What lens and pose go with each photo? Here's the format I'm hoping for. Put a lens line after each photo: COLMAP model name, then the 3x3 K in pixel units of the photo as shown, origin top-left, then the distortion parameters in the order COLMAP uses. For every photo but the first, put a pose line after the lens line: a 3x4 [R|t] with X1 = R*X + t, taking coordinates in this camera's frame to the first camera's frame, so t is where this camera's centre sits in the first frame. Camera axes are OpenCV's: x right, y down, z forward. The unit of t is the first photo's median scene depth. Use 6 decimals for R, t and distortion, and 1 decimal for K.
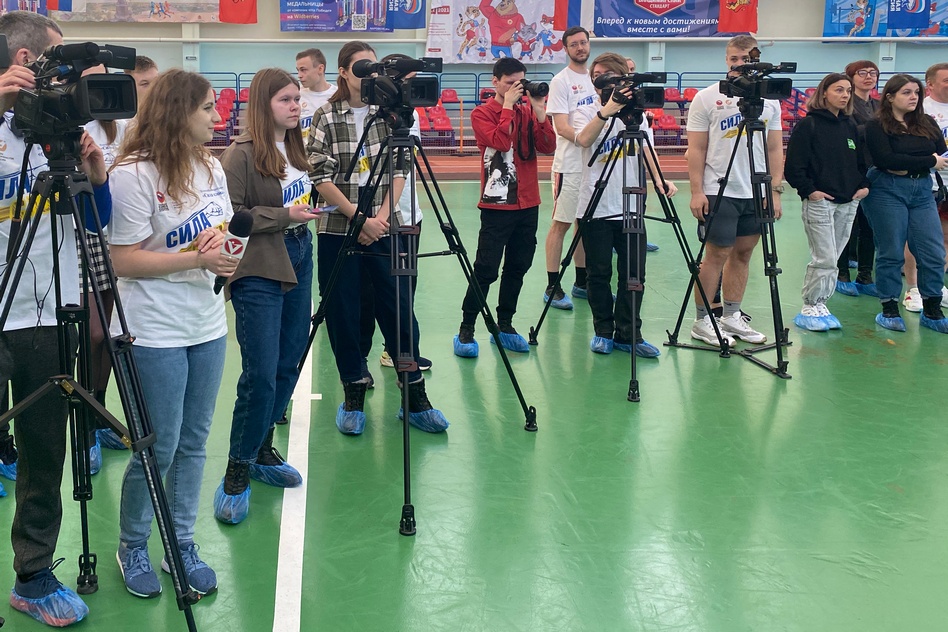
lens RADIAL K [[1287.2, 0, 474.0], [0, 1287.2, 316.0], [0, 0, 1]] dist [-0.029200, 0.023412]
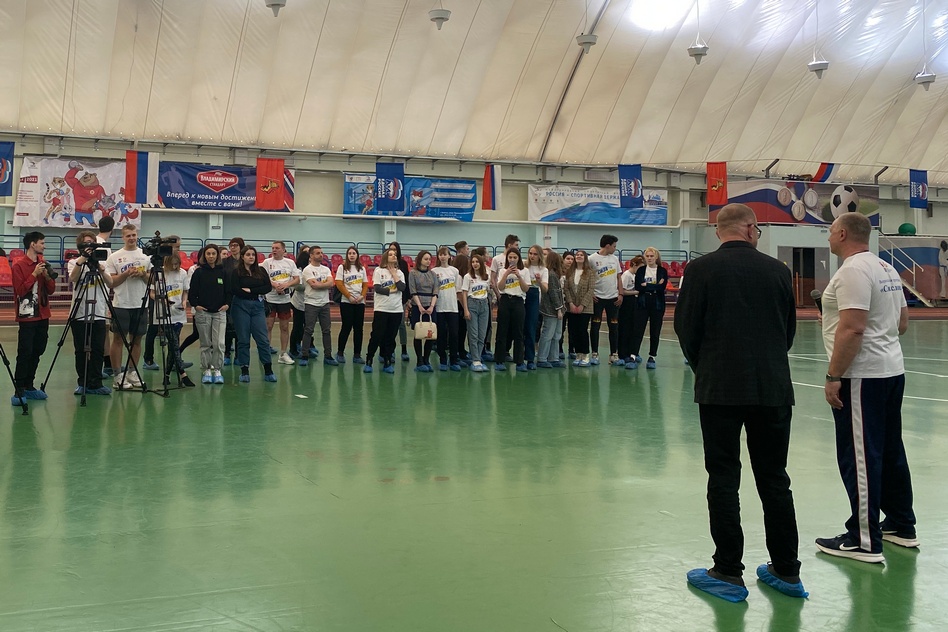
lens RADIAL K [[1287.2, 0, 474.0], [0, 1287.2, 316.0], [0, 0, 1]] dist [-0.029200, 0.023412]
pose [[0.955902, 0.006422, 0.293617, 0.021248], [0.030771, 0.992068, -0.121877, 0.033784], [-0.292071, 0.125537, 0.948122, -0.190243]]
